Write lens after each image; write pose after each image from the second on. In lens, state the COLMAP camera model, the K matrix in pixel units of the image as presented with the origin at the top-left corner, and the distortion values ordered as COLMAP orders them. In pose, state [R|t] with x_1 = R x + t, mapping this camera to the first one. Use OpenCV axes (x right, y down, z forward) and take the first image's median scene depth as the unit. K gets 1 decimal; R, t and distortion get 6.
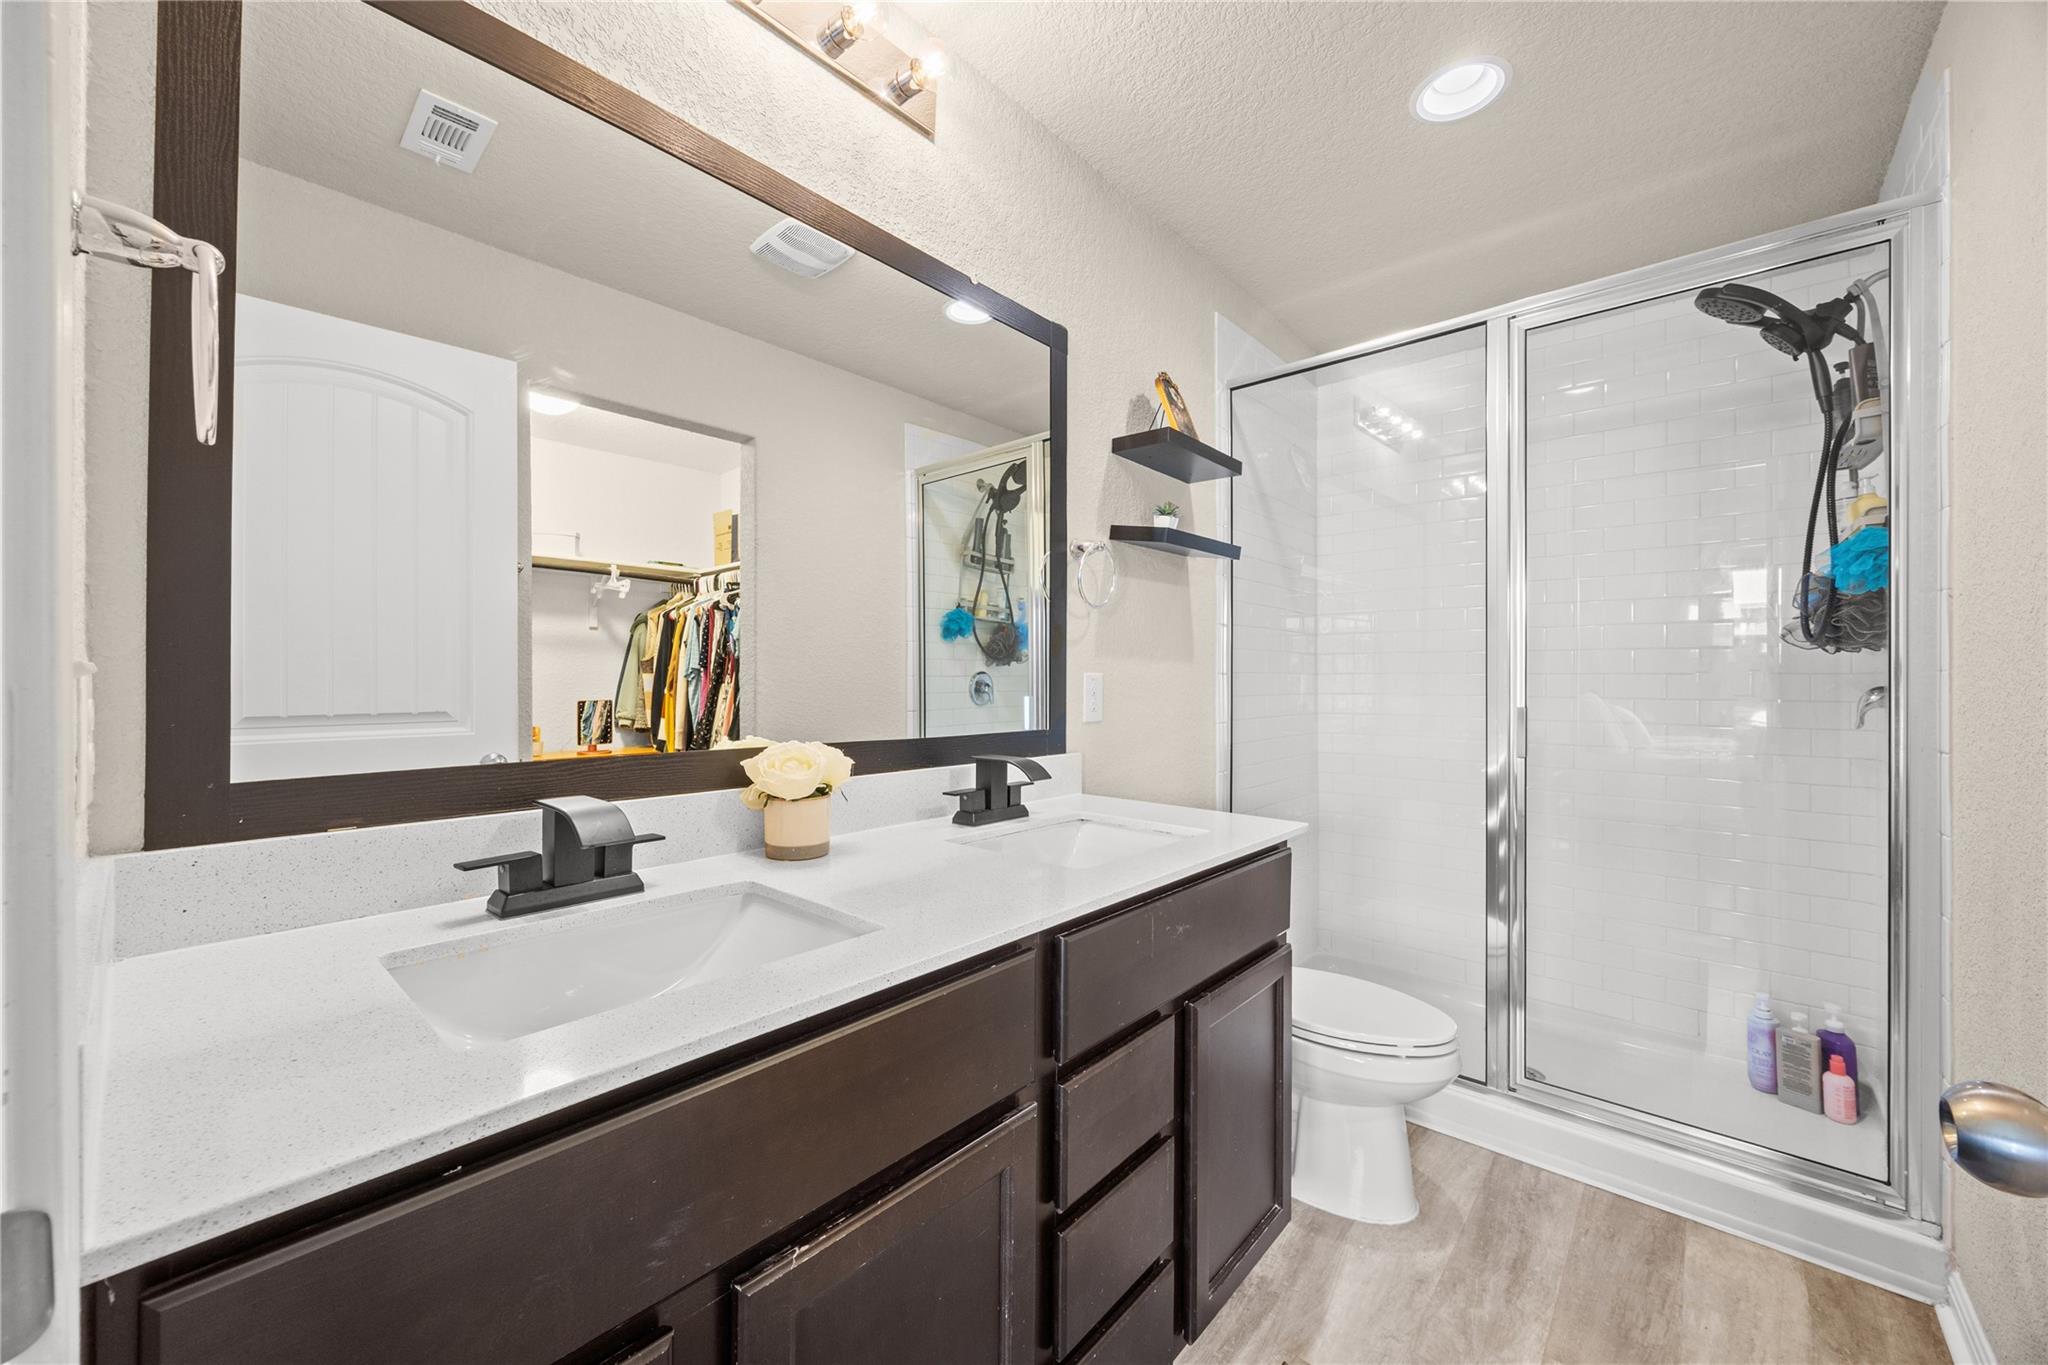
lens RADIAL K [[778.1, 0, 1017.9], [0, 778.1, 675.2], [0, 0, 1]] dist [-0.004003, 0.000880]
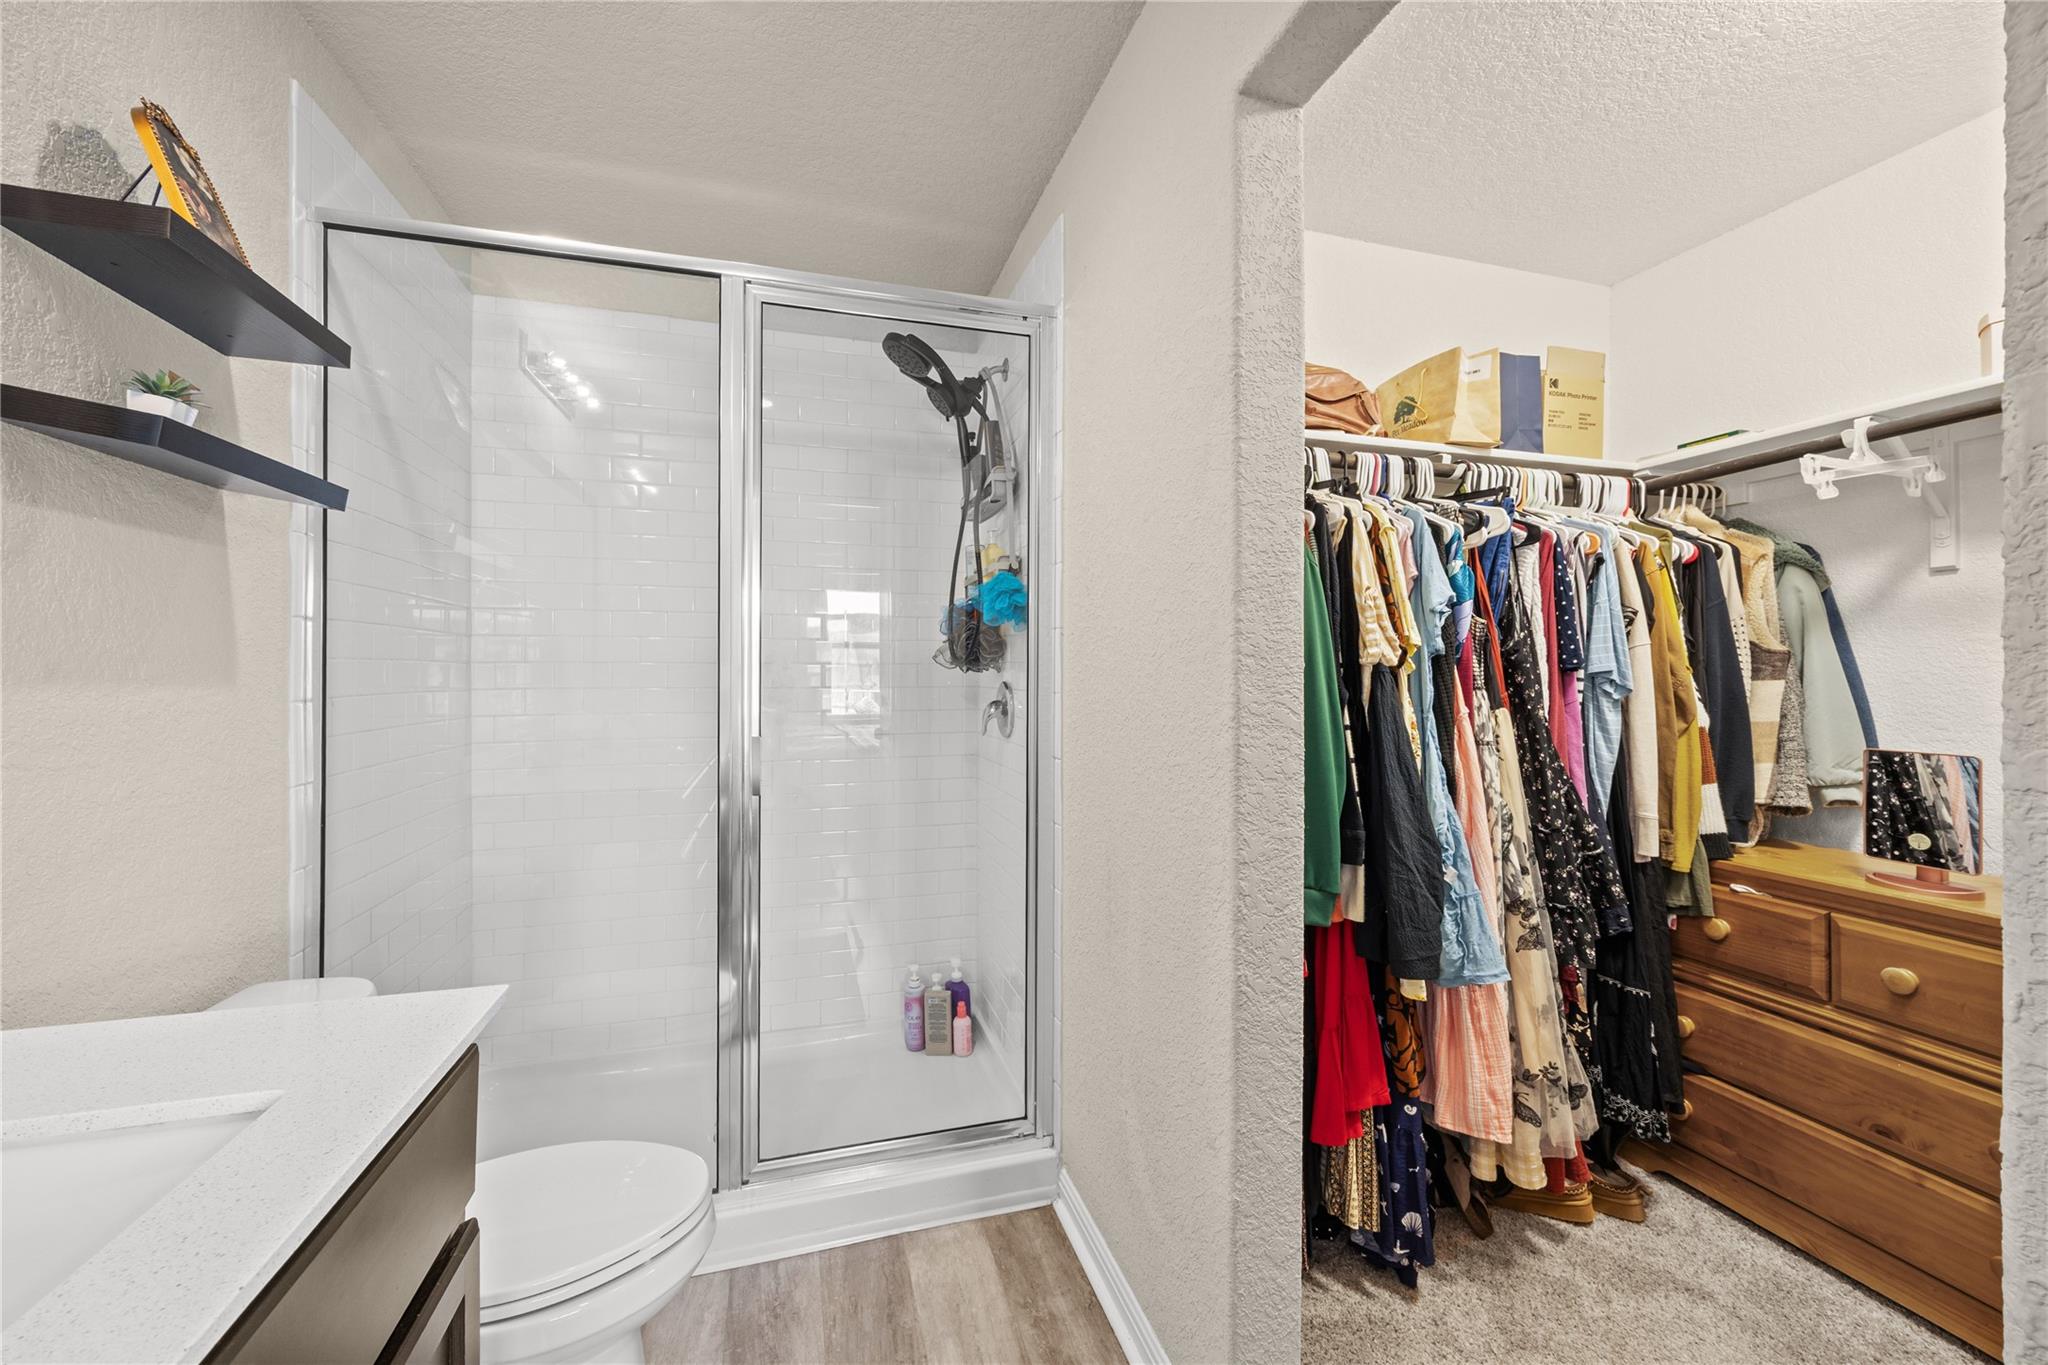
lens RADIAL K [[778.1, 0, 1006.6], [0, 778.1, 667.4], [0, 0, 1]] dist [-0.004003, 0.000880]
pose [[0.537392, 0.002062, 0.843330, 0.065660], [-0.002454, 0.999997, -0.000881, -0.033820], [-0.843329, -0.001596, 0.537396, 0.289112]]
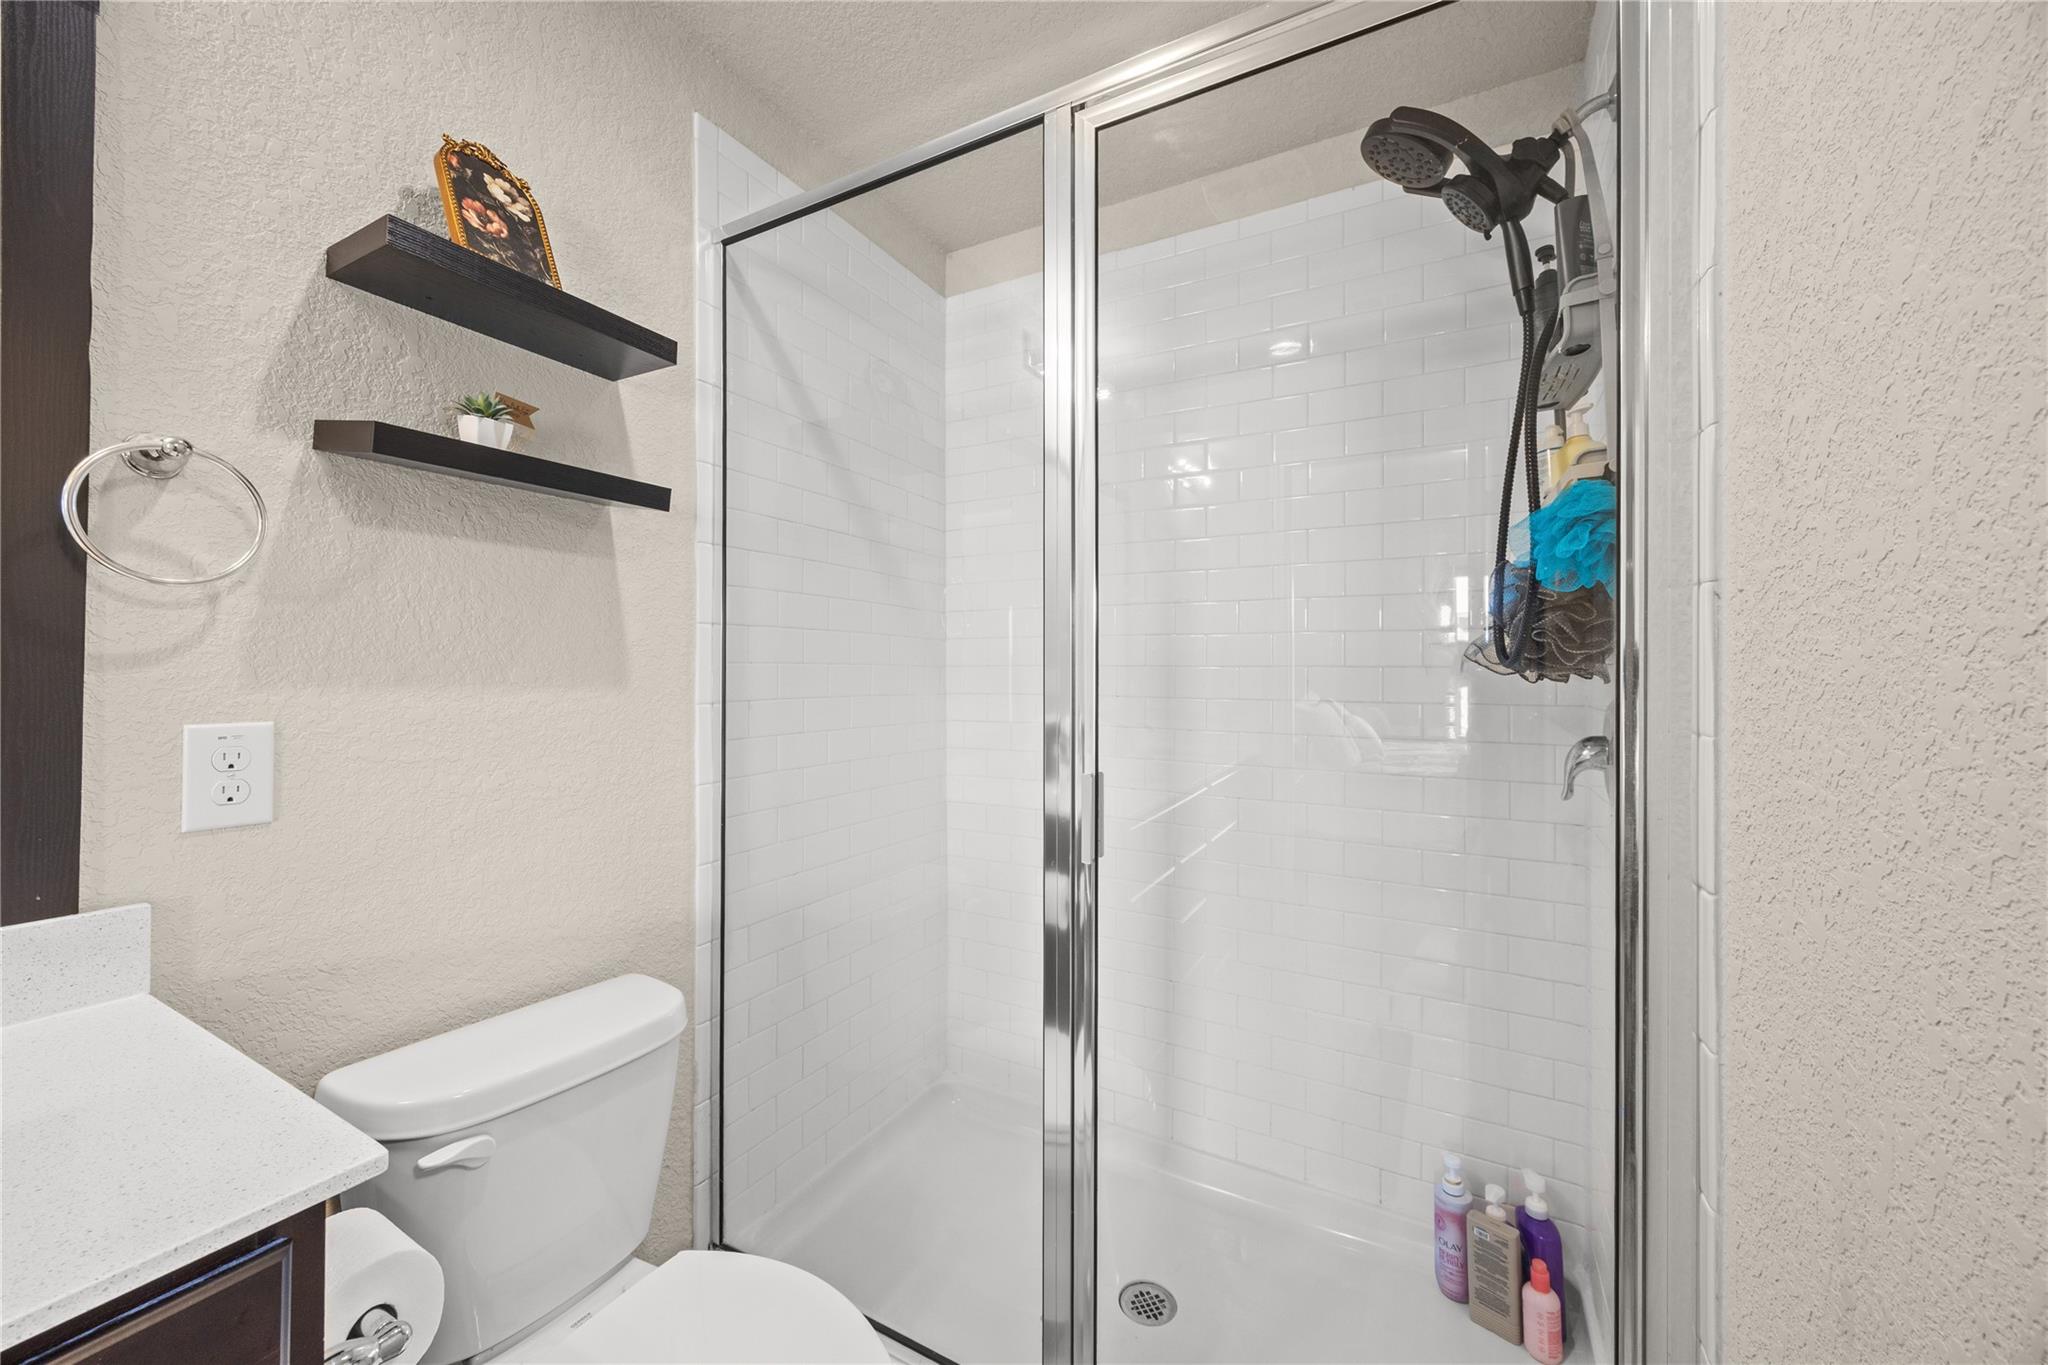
lens RADIAL K [[778.1, 0, 1014.8], [0, 778.1, 665.4], [0, 0, 1]] dist [-0.004003, 0.000880]
pose [[0.976851, 0.004688, 0.213871, 0.455676], [-0.003747, 0.999981, -0.004802, -0.036224], [-0.213890, 0.003890, 0.976850, 0.427923]]
